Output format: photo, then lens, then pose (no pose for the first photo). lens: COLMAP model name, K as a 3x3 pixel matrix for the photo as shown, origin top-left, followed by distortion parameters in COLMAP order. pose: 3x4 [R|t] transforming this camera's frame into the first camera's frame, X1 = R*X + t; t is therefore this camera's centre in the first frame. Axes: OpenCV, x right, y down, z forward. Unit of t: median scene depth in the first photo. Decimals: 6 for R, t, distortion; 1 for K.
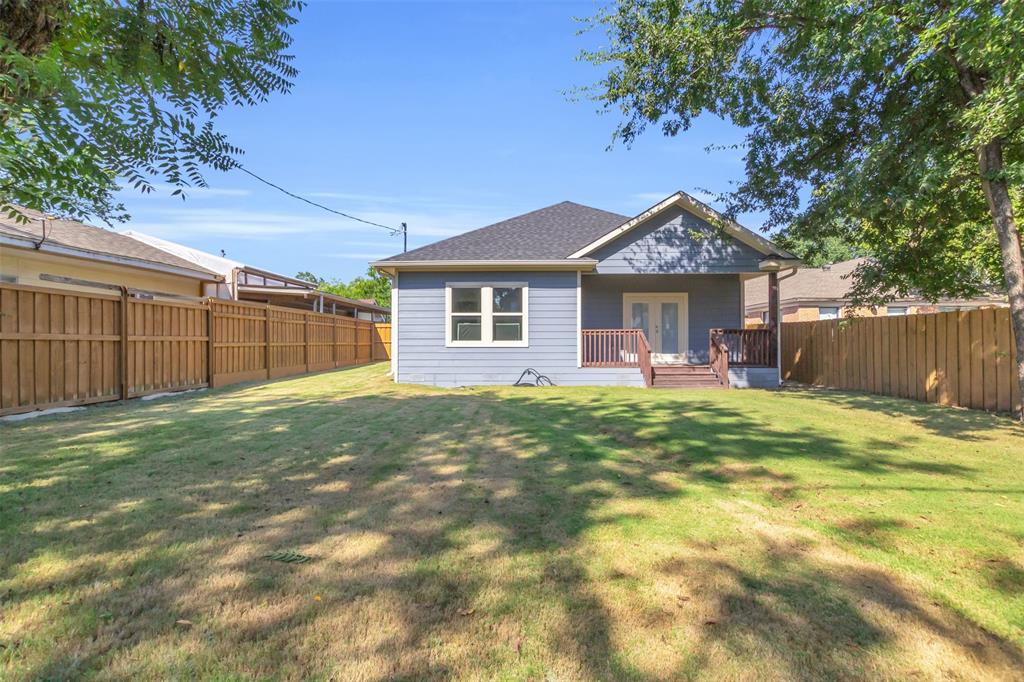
lens RADIAL K [[463.1, 0, 511.4], [0, 463.1, 340.6], [0, 0, 1]] dist [0.002643, -0.000838]
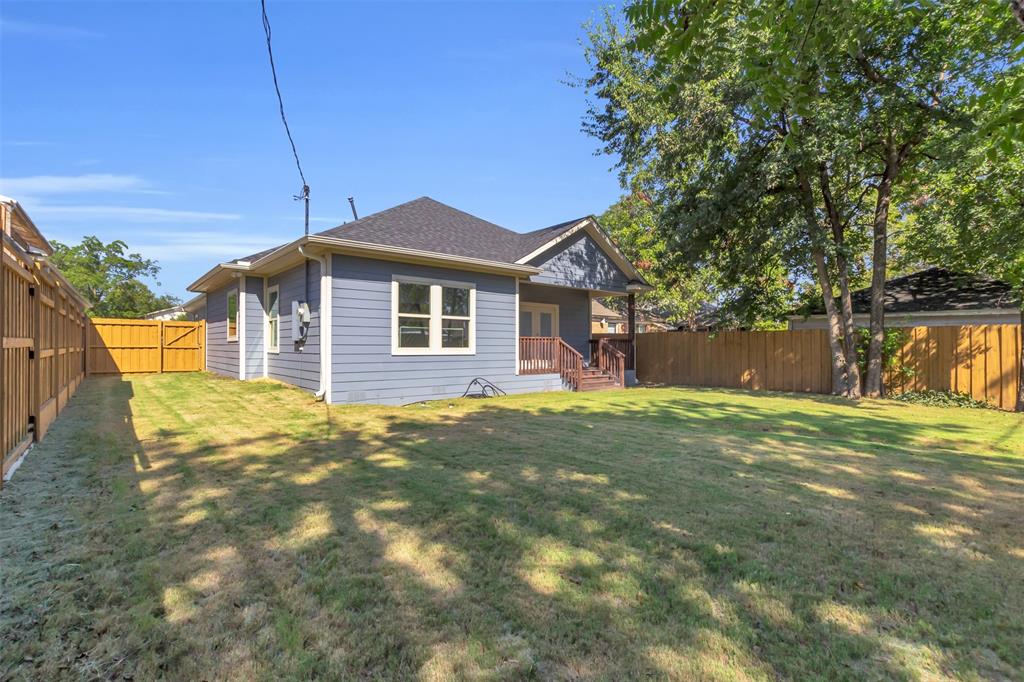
lens RADIAL K [[463.1, 0, 510.6], [0, 463.1, 340.5], [0, 0, 1]] dist [0.002643, -0.000838]
pose [[0.735316, 0.011143, 0.677633, -0.534526], [-0.013395, 0.999908, -0.001907, -0.013325], [-0.677593, -0.007674, 0.735397, 0.275001]]
